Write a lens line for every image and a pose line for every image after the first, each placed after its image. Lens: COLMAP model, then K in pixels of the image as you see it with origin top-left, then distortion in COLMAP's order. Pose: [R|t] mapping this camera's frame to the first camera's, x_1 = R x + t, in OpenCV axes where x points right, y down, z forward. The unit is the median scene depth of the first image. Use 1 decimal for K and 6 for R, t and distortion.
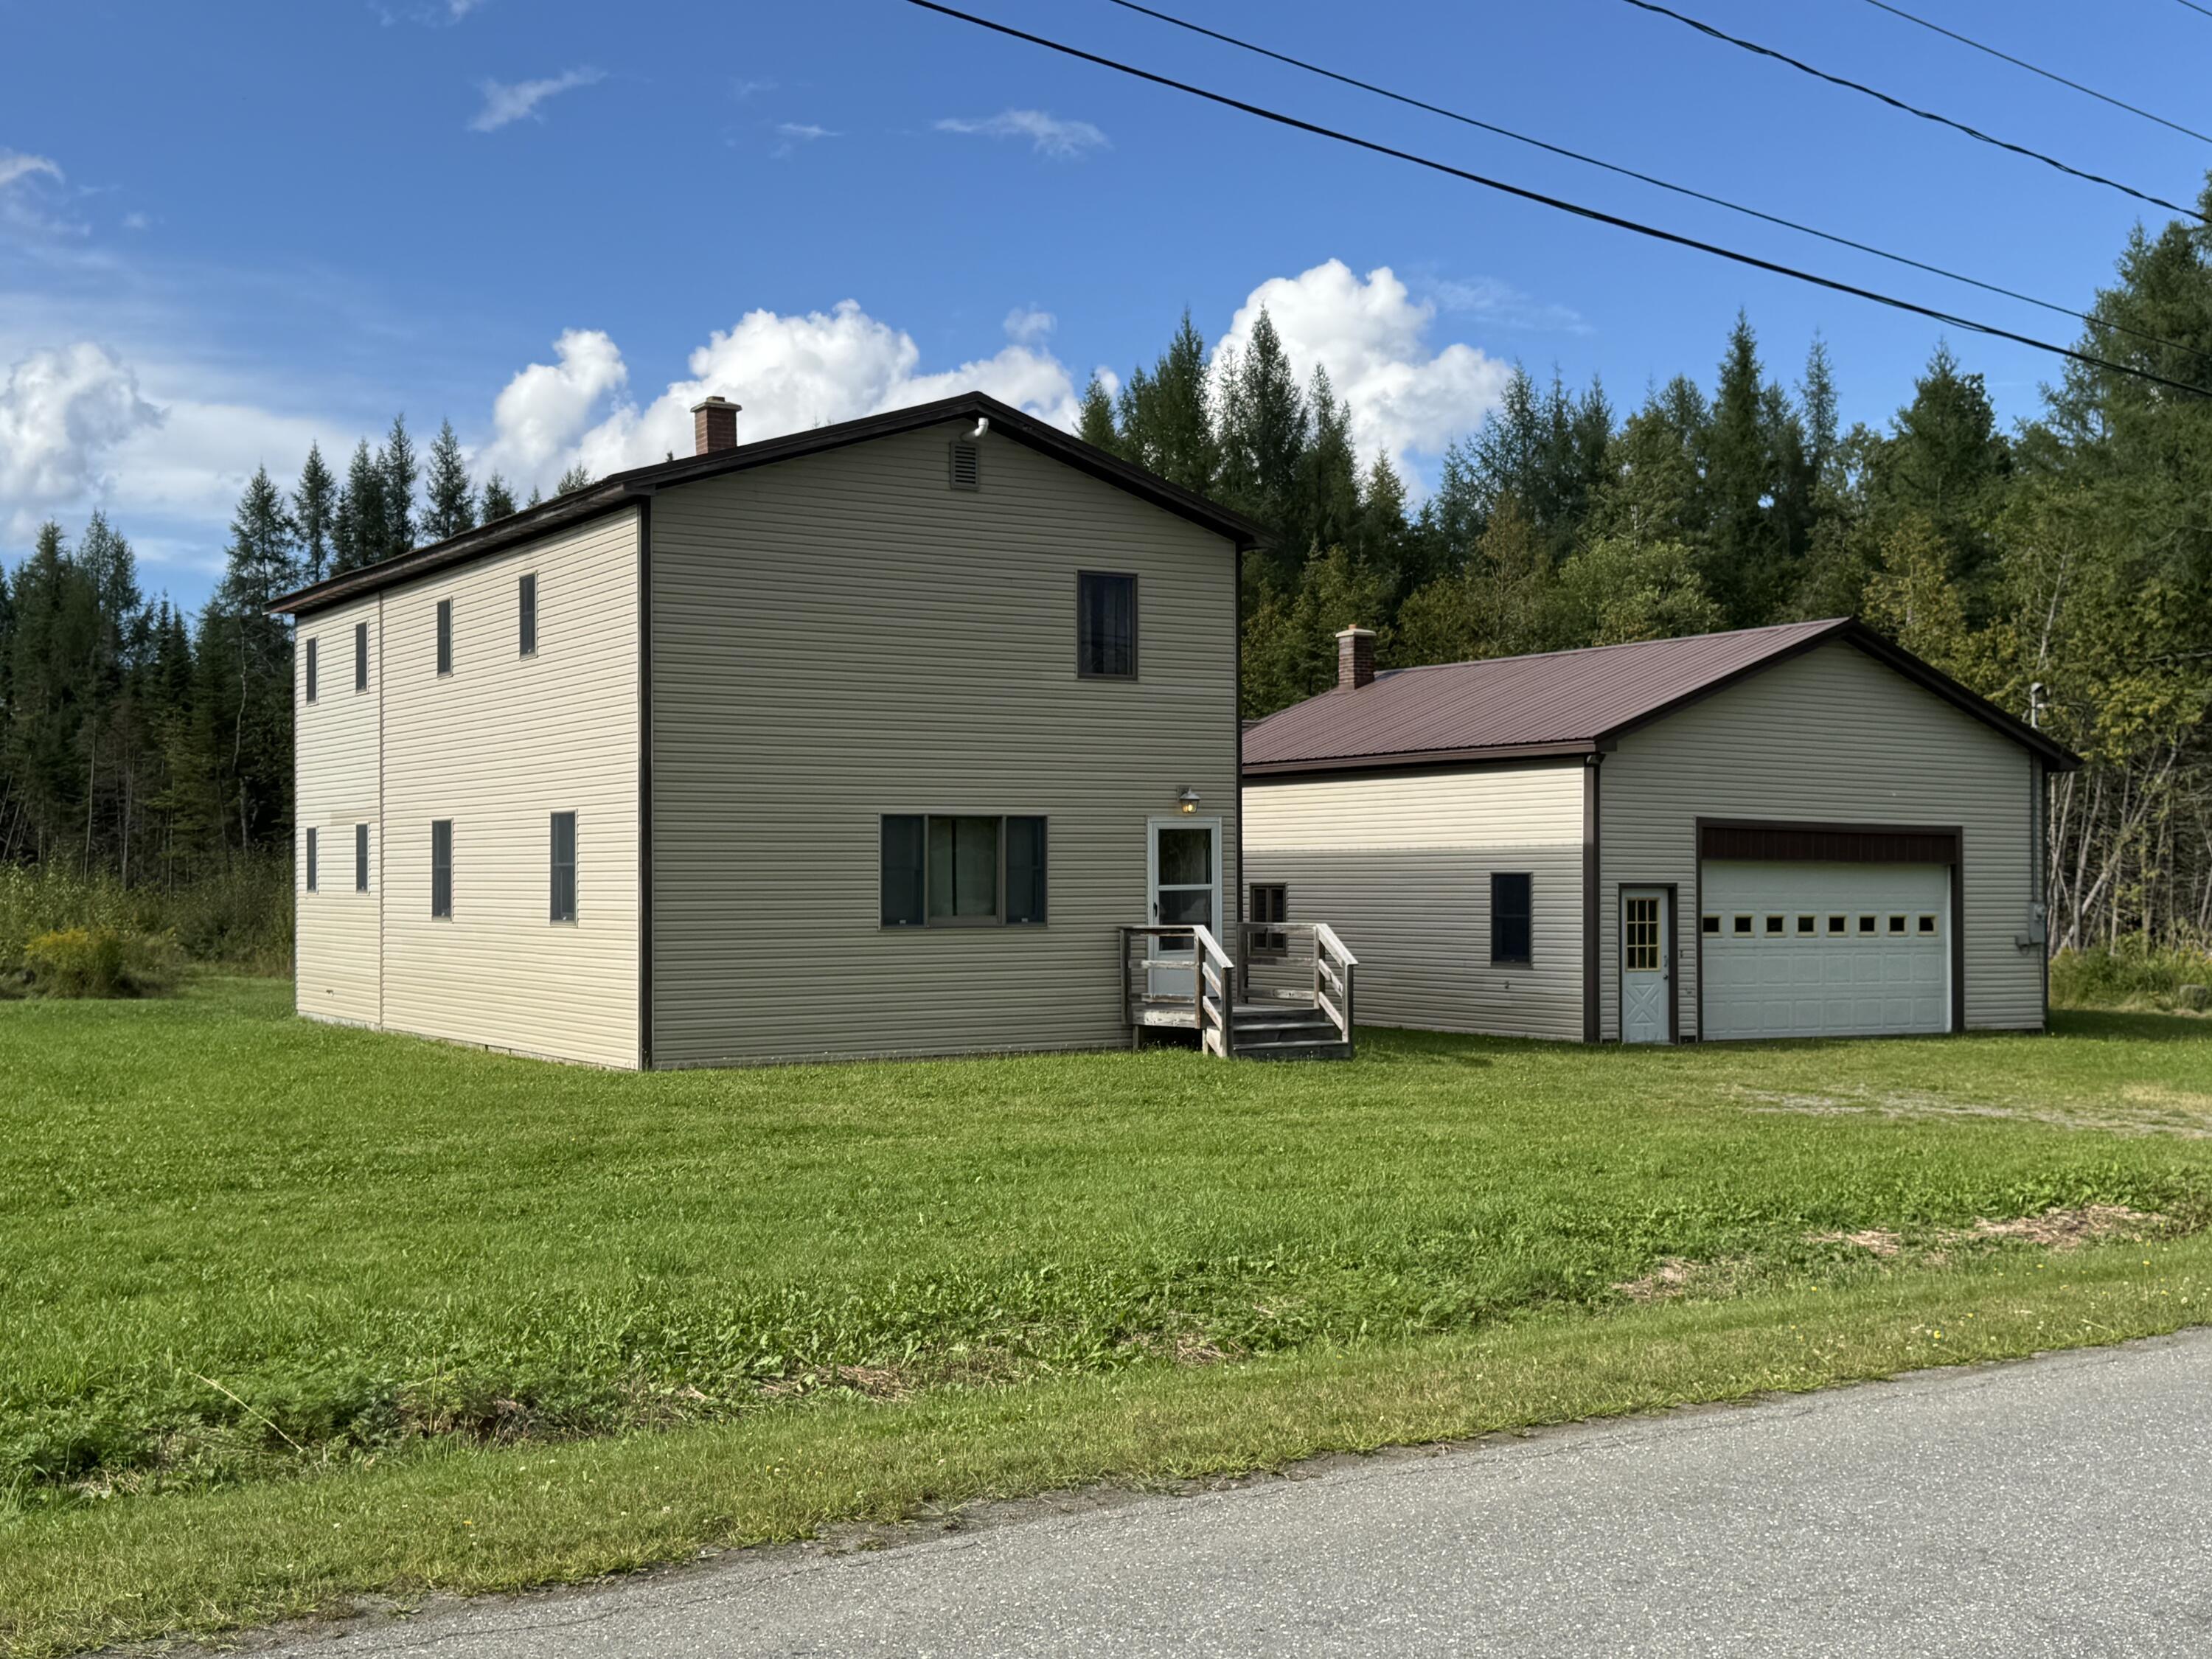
lens RADIAL K [[2496.0, 0, 1115.9], [0, 2496.0, 814.6], [0, 0, 1]] dist [0.094293, 0.000000]
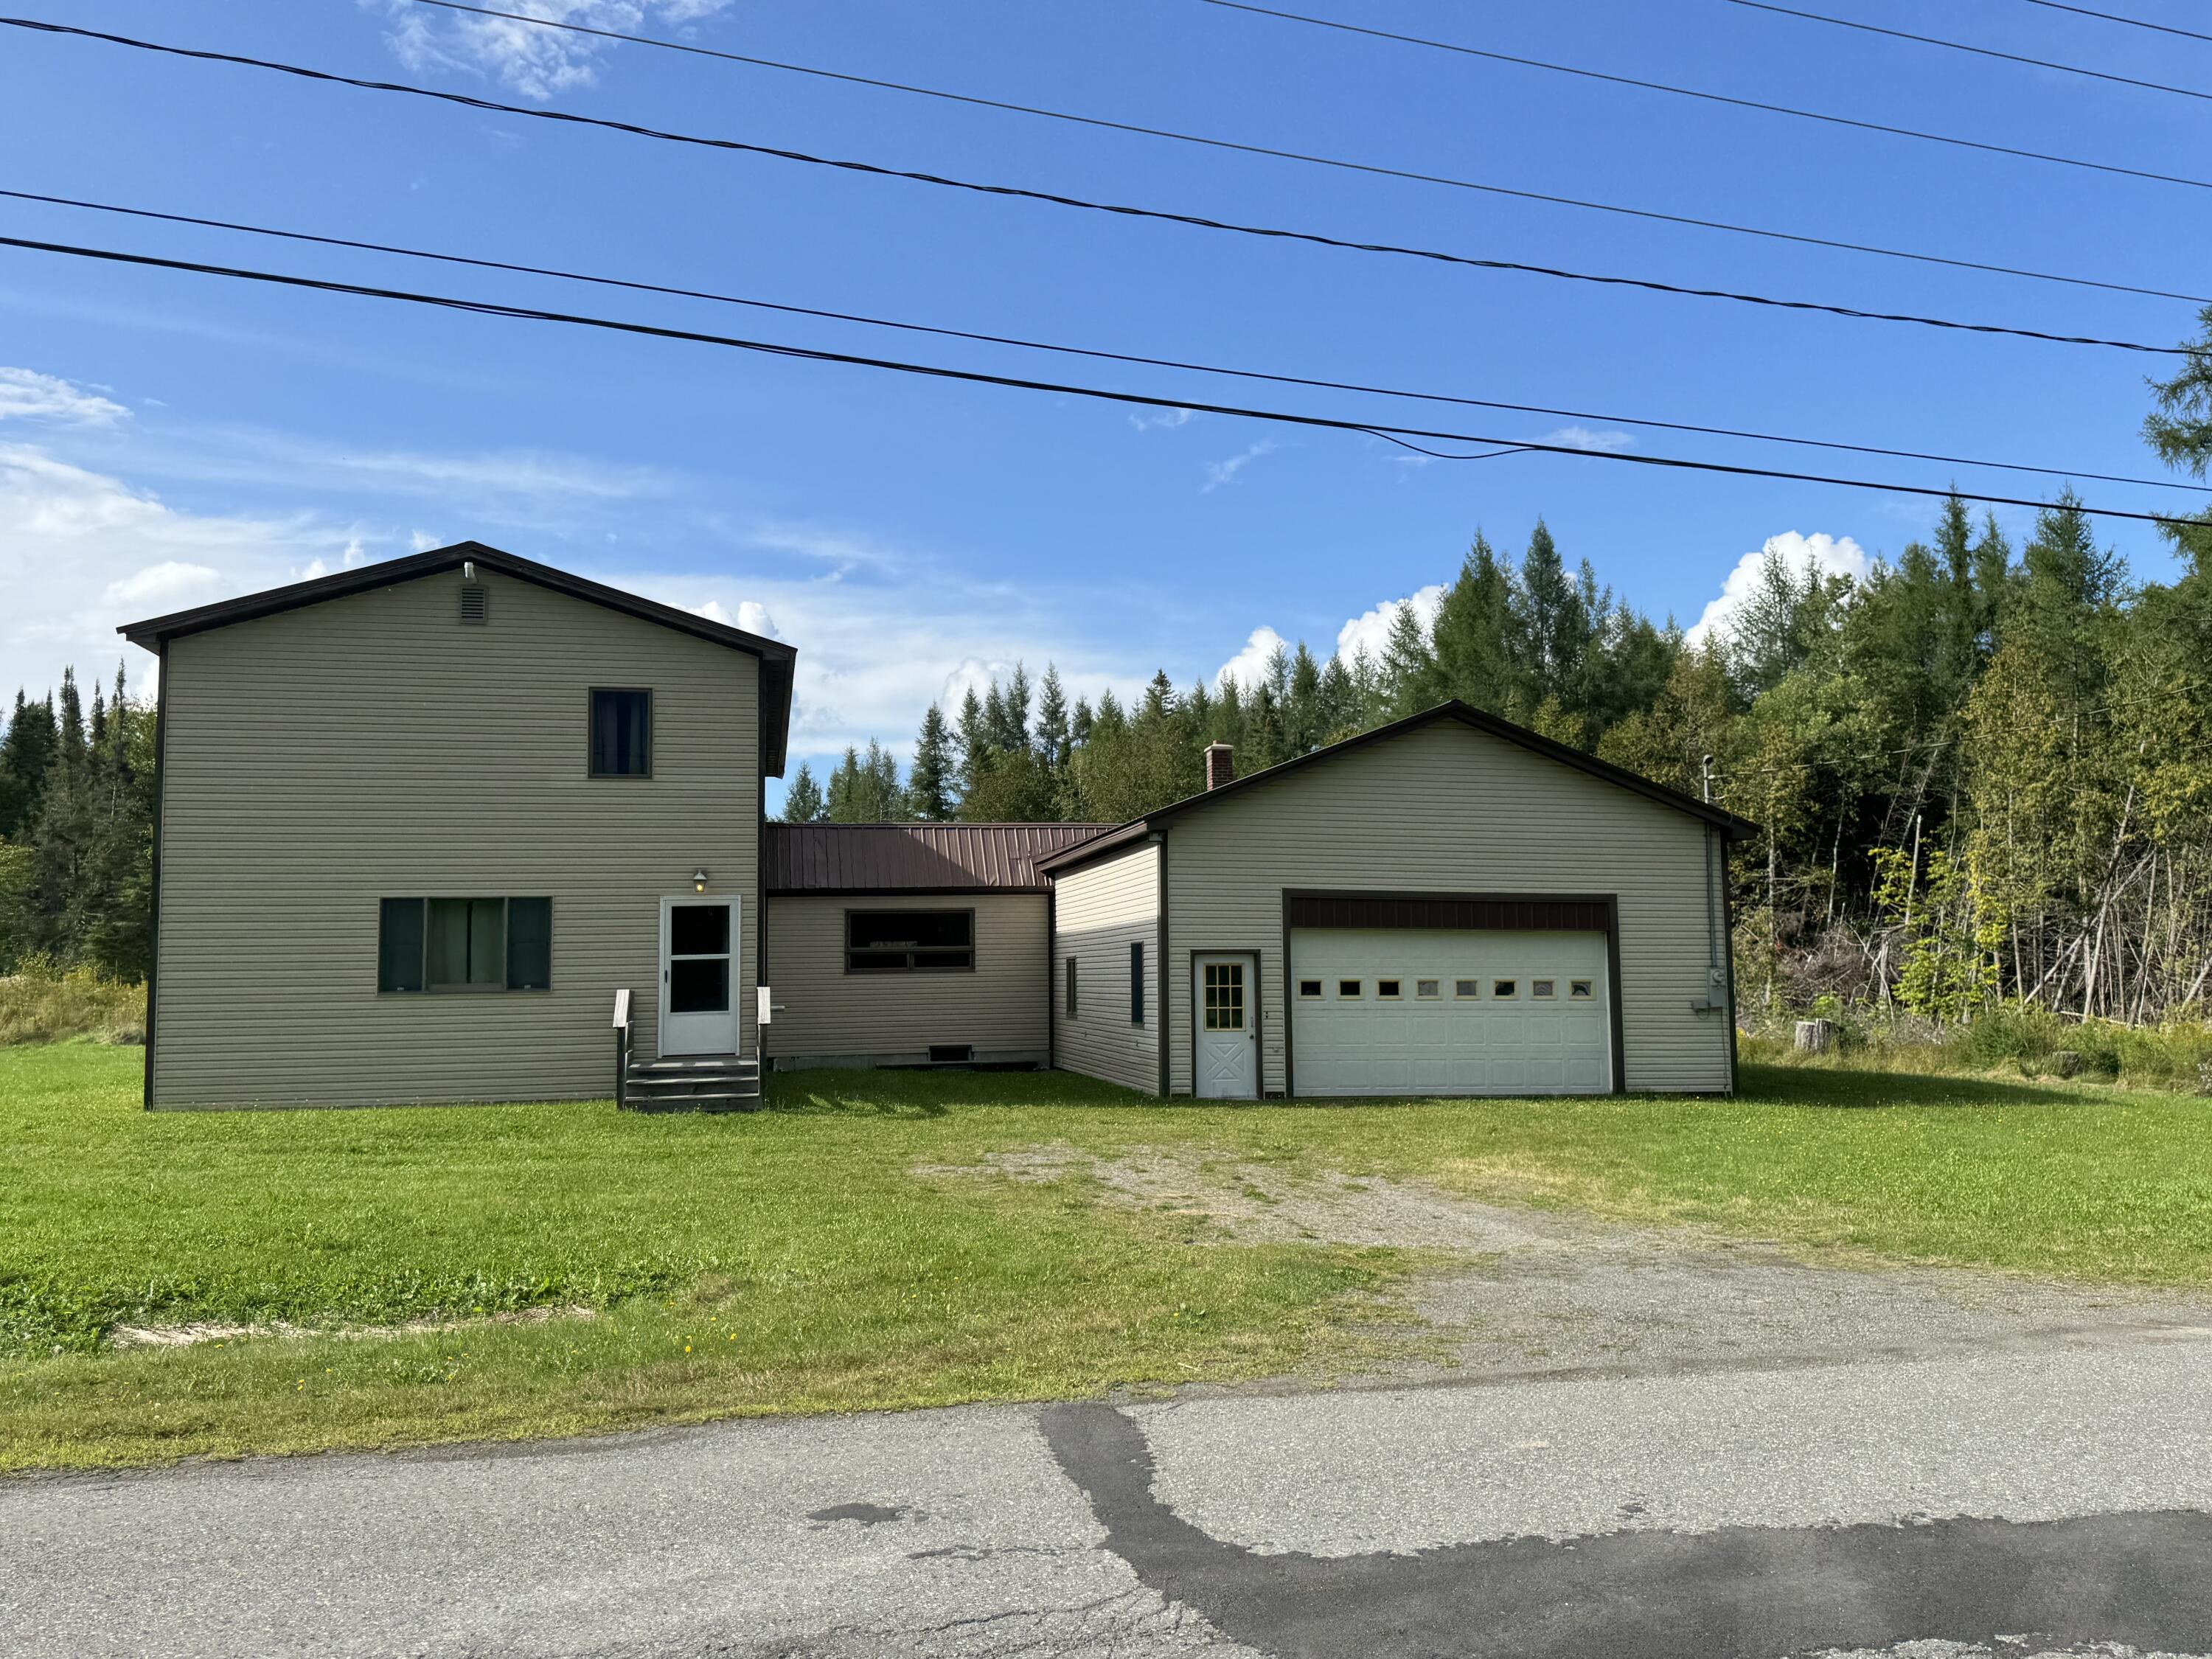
lens RADIAL K [[1696.3, 0, 1102.3], [0, 1696.3, 825.0], [0, 0, 1]] dist [0.075388, -0.086945]
pose [[0.935130, -0.039052, -0.352147, 0.417526], [0.017503, 0.997785, -0.064171, 0.019319], [0.353873, 0.053844, 0.933742, 0.288543]]
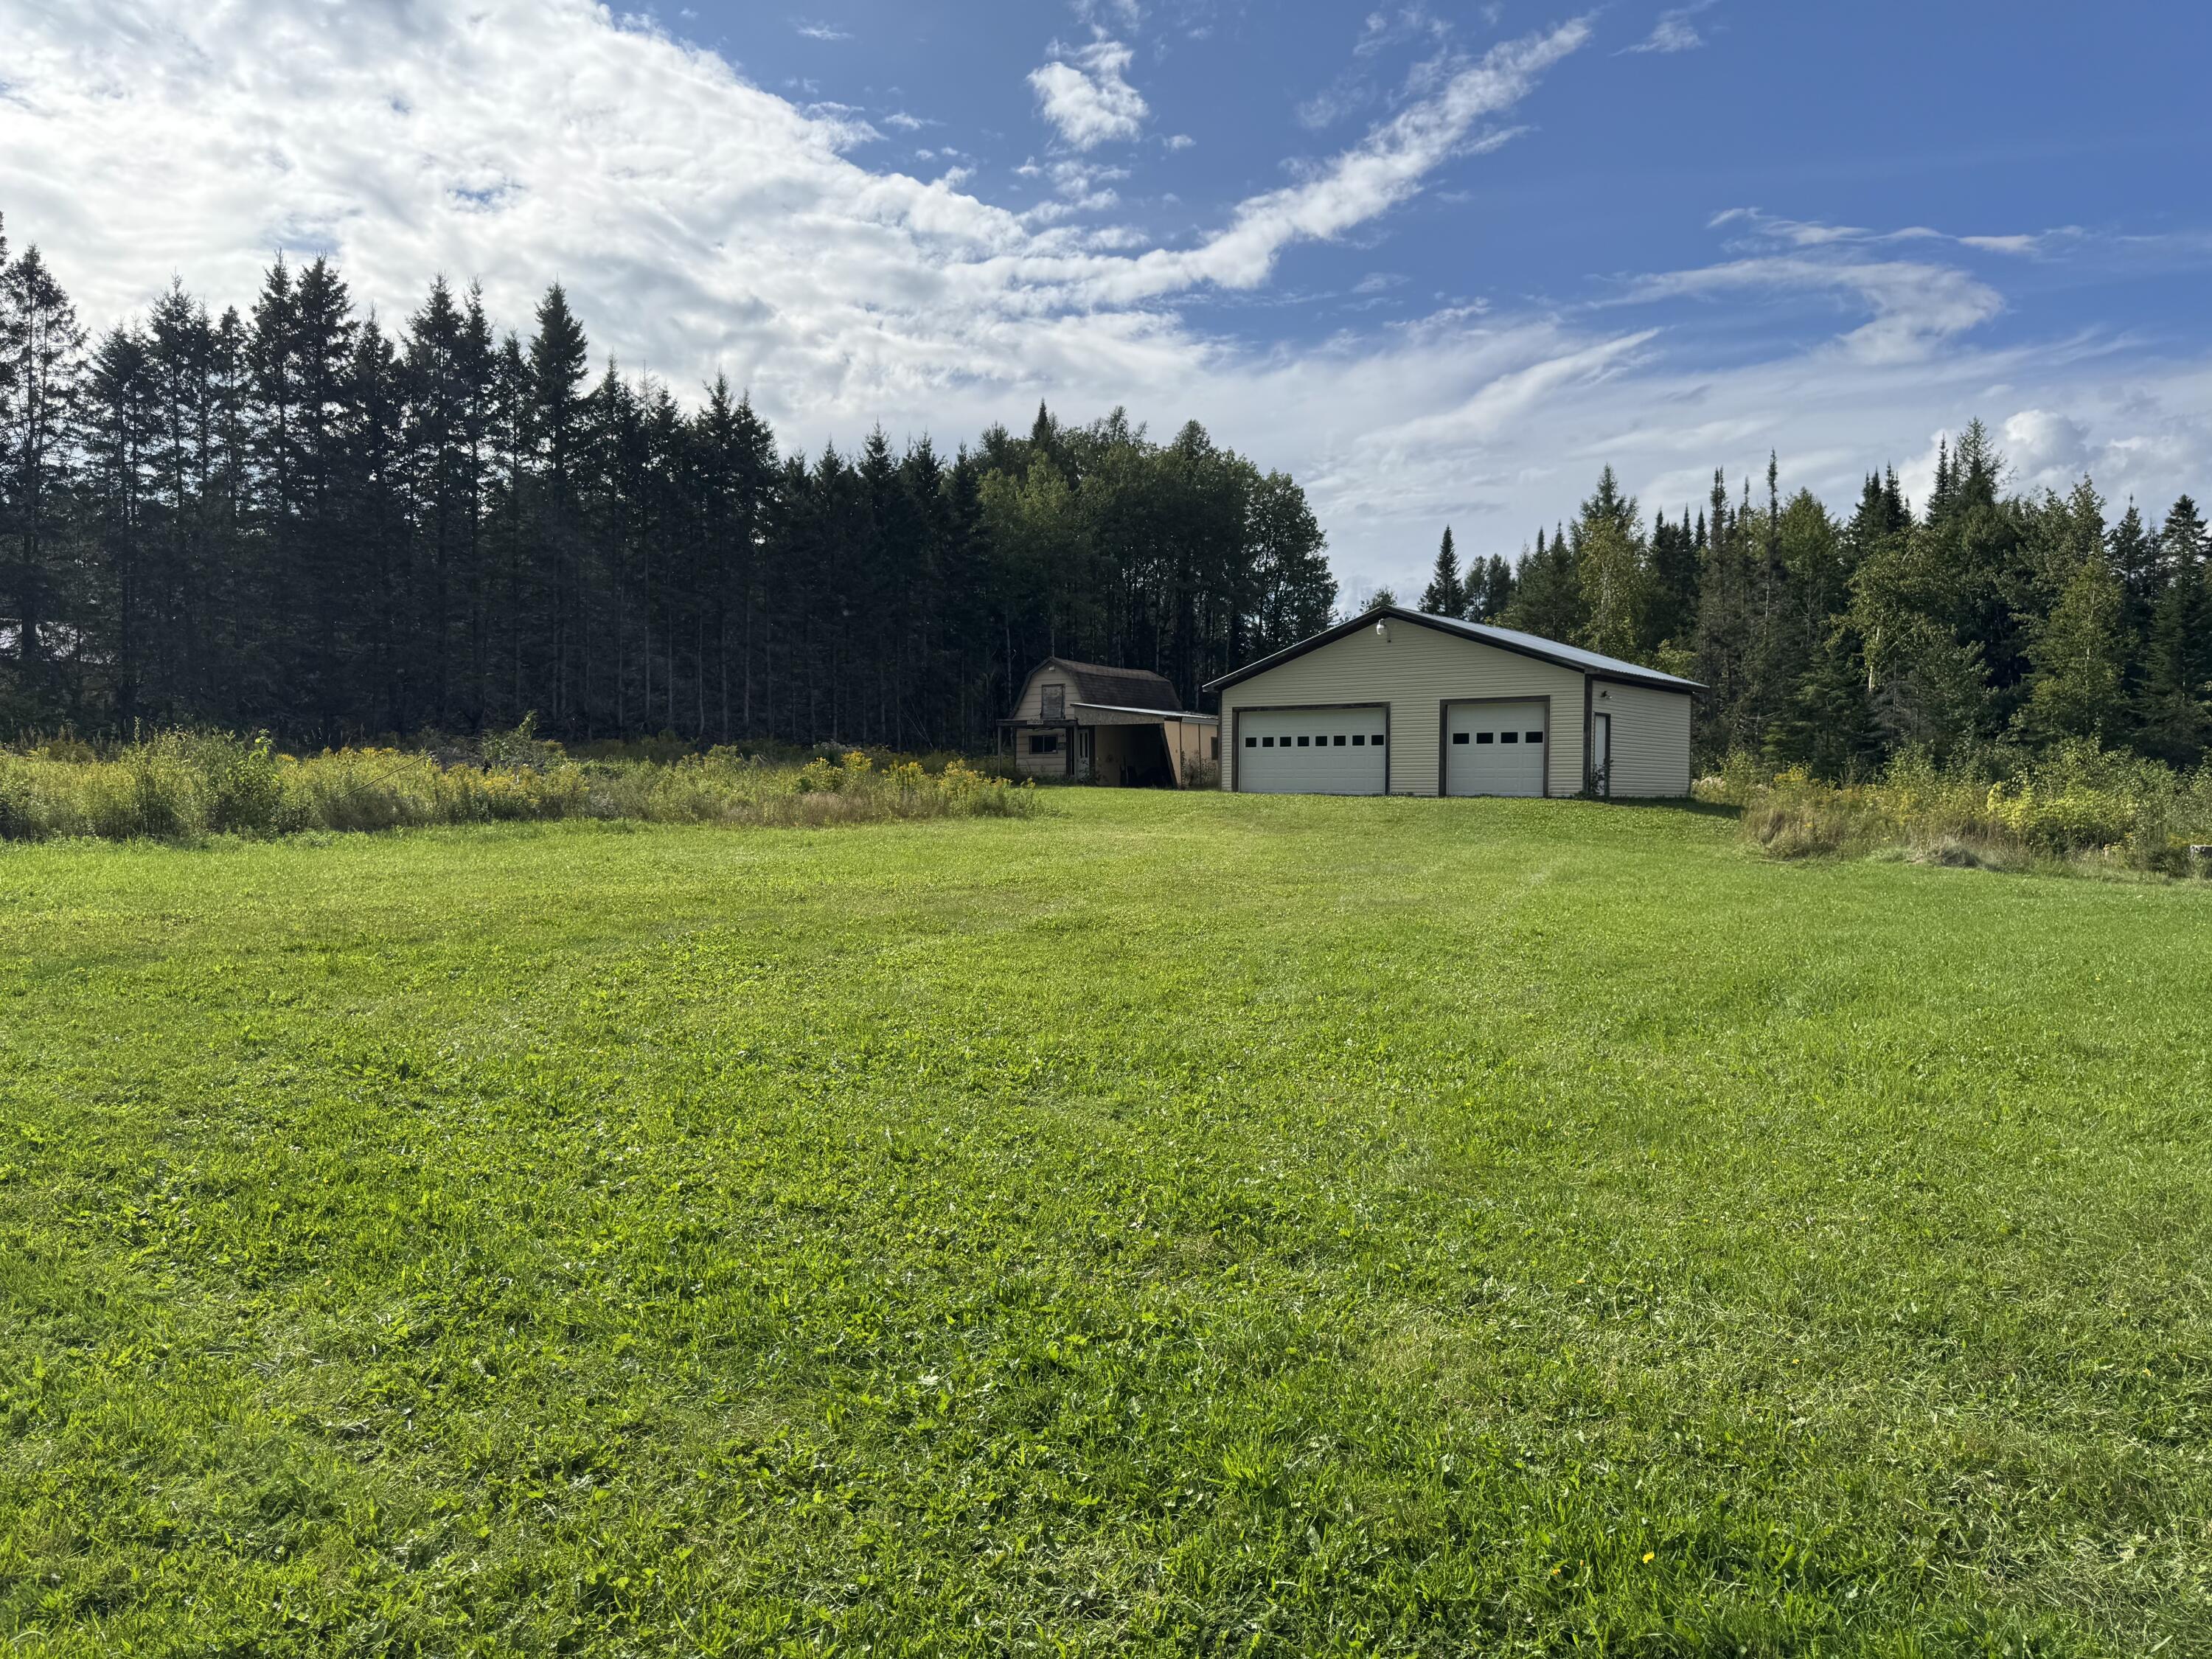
lens RADIAL K [[1549.4, 0, 1111.1], [0, 1549.4, 810.3], [0, 0, 1]] dist [0.078223, -0.085558]
pose [[0.332817, 0.015944, -0.942856, -0.055748], [0.013299, 0.999678, 0.021599, 0.032542], [0.942897, -0.019728, 0.332498, 0.524183]]
